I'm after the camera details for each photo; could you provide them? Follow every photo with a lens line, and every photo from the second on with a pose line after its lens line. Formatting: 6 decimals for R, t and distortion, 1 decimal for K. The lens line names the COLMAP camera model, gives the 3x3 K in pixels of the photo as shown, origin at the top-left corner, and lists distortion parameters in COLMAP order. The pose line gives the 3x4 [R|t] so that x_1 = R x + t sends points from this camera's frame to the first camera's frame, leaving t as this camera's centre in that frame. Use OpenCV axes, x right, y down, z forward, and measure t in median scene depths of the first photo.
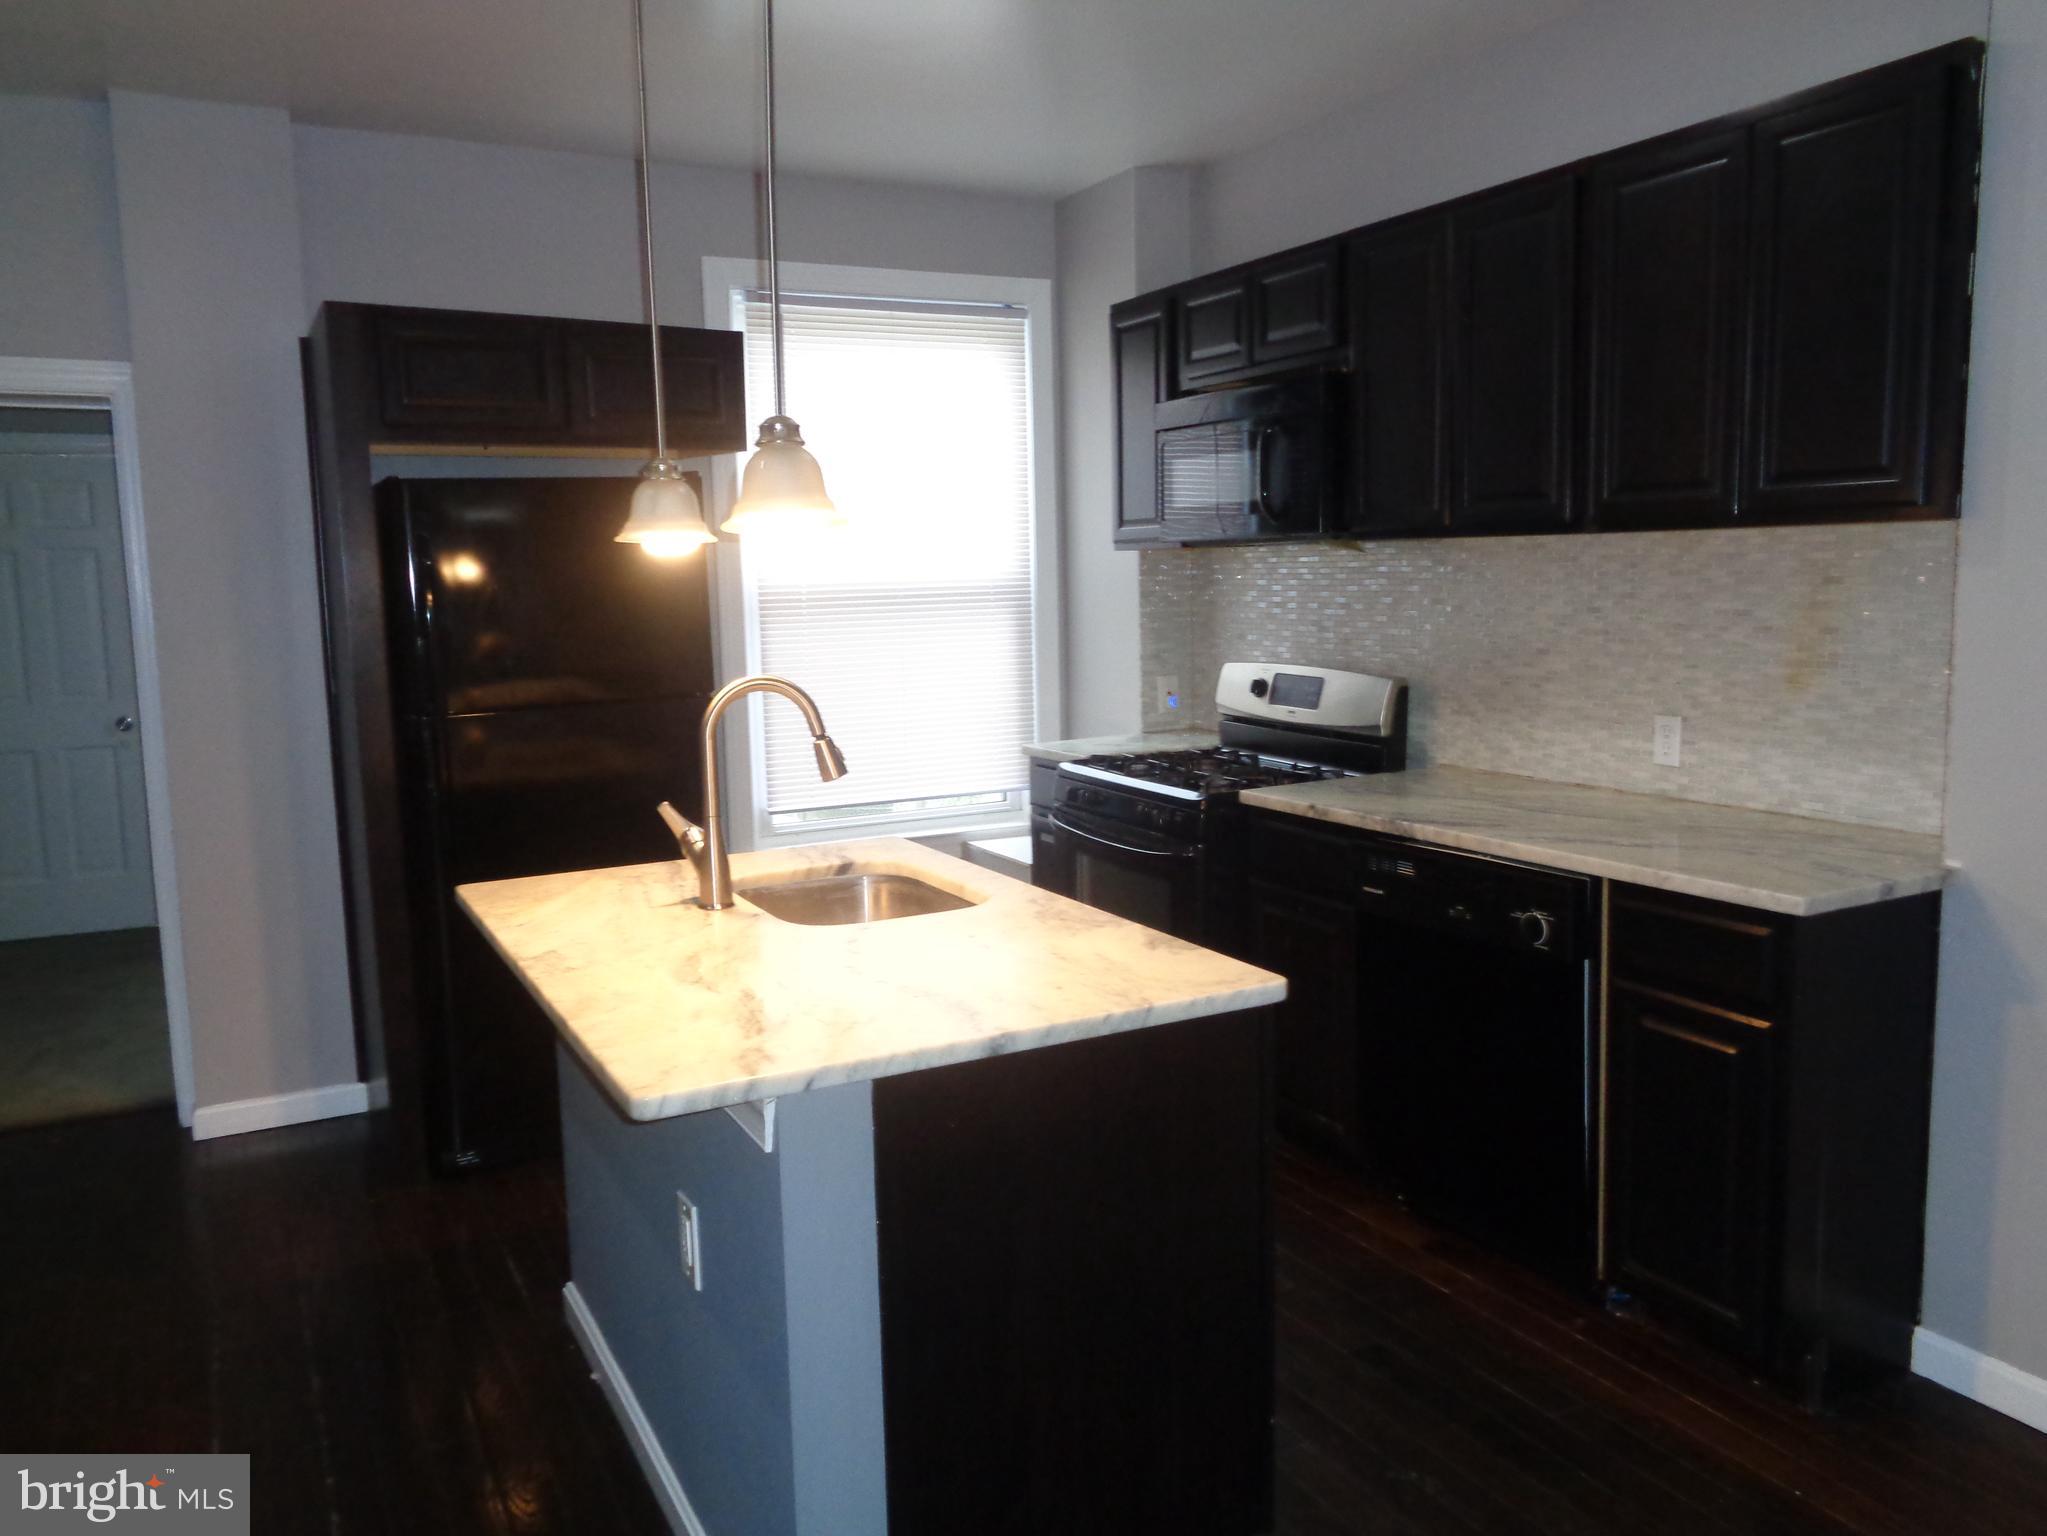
lens RADIAL K [[1506.6, 0, 999.5], [0, 1506.6, 755.4], [0, 0, 1]] dist [-0.022389, 0.043137]
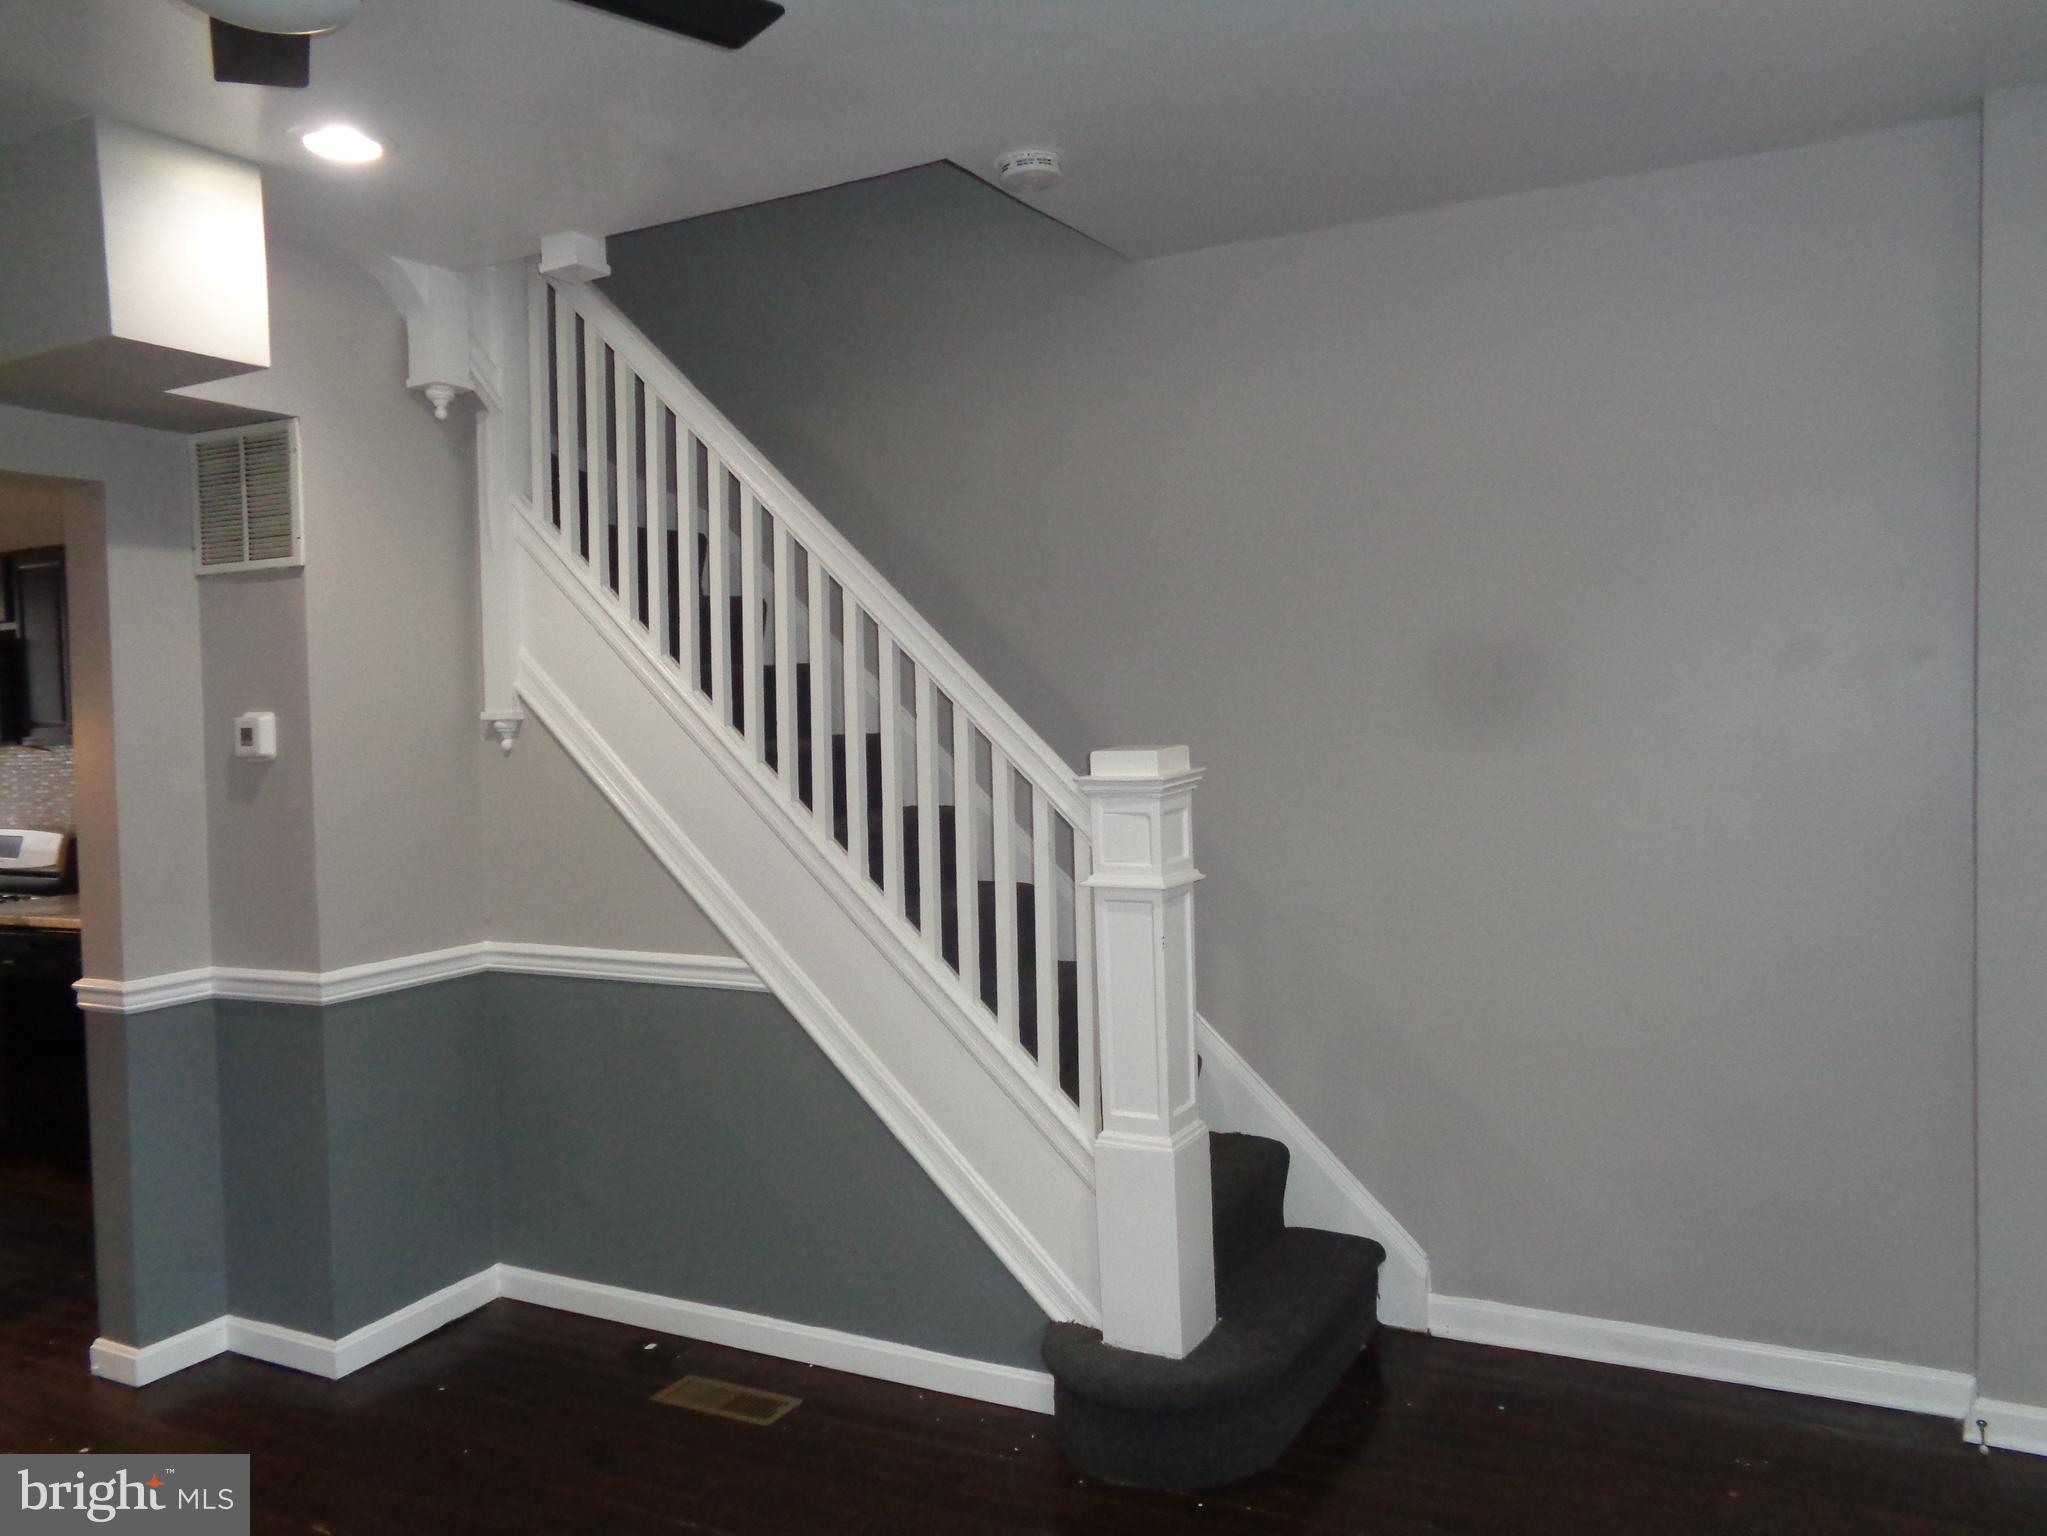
lens RADIAL K [[1511.4, 0, 1020.4], [0, 1511.4, 756.6], [0, 0, 1]] dist [-0.001685, 0.007491]
pose [[0.828578, -0.013959, 0.559700, 0.193600], [0.079146, 0.992570, -0.092413, 0.083326], [-0.554252, 0.120869, 0.823526, -0.752743]]
